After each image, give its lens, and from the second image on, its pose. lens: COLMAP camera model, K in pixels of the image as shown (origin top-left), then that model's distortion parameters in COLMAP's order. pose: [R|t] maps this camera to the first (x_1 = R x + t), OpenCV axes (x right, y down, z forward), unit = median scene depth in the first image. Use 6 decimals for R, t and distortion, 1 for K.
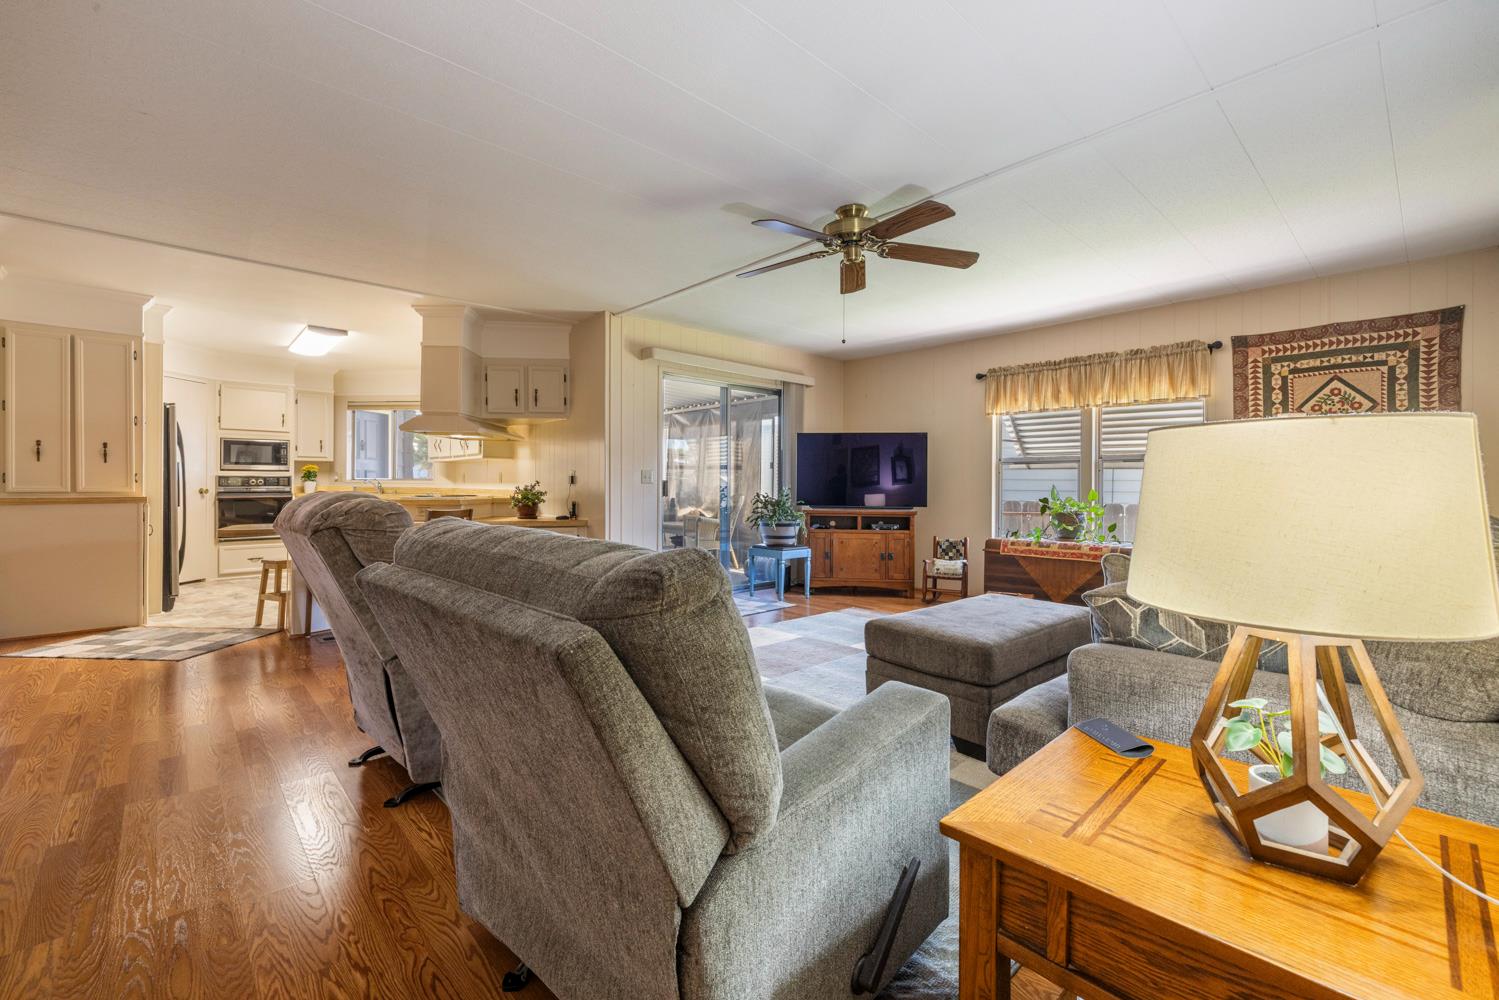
lens RADIAL K [[628.8, 0, 738.4], [0, 628.8, 490.9], [0, 0, 1]] dist [-0.001169, 0.000390]
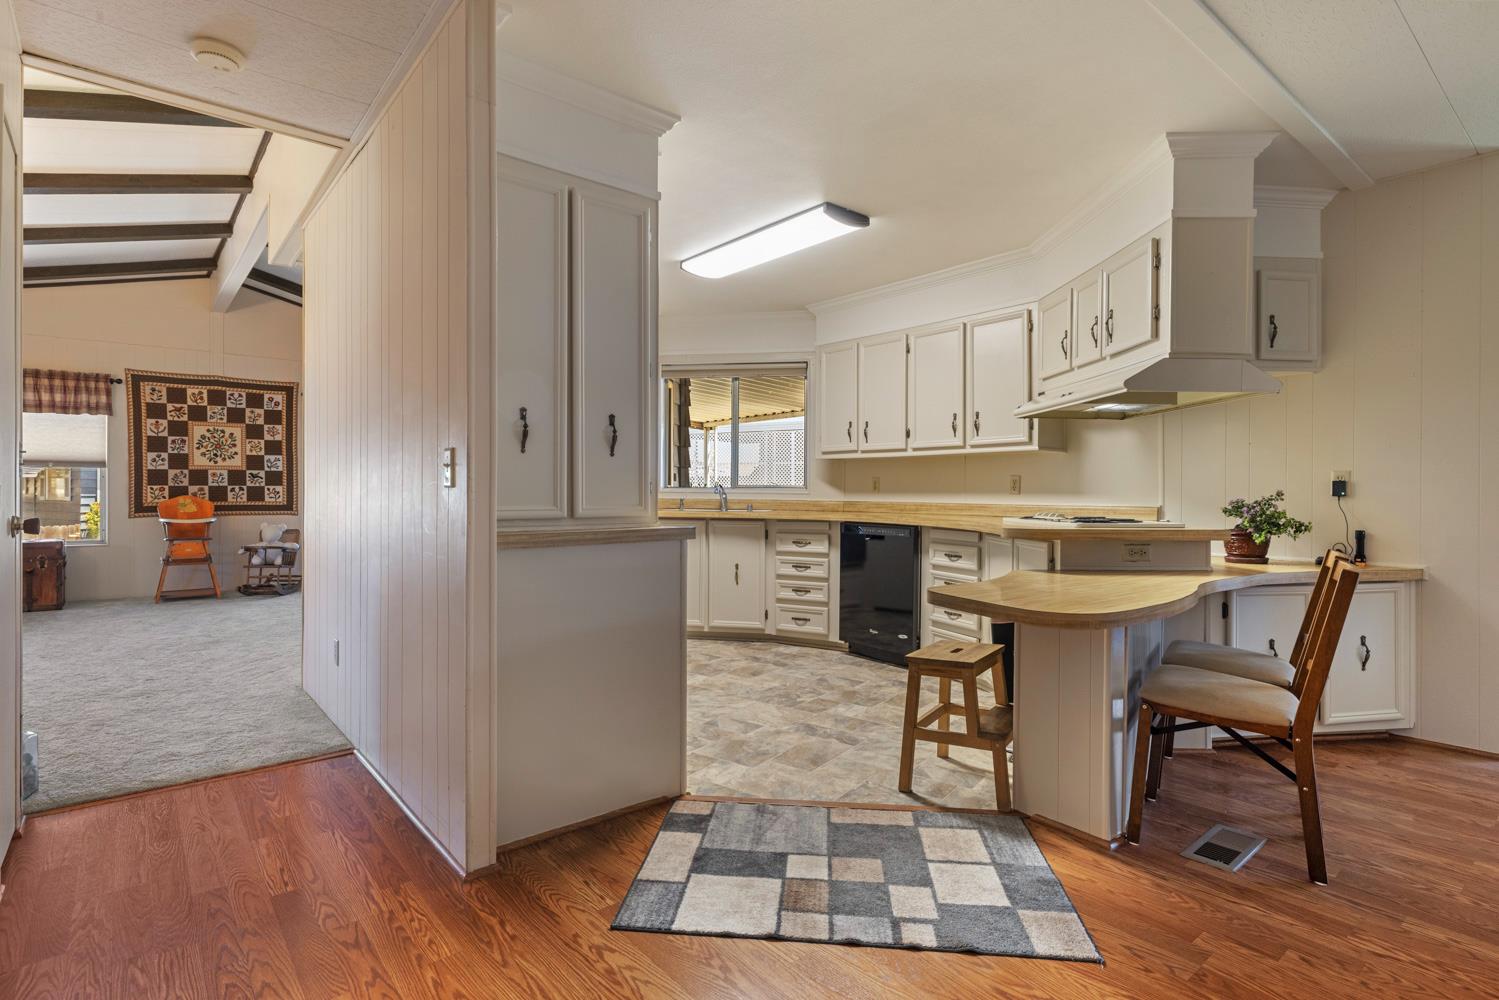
lens RADIAL K [[759.4, 0, 754.0], [0, 759.4, 493.0], [0, 0, 1]] dist [0.003866, -0.000165]
pose [[0.999066, -0.002458, -0.043134, -0.671651], [0.002186, 0.999977, -0.006343, -0.010243], [0.043149, 0.006243, 0.999049, 0.324361]]
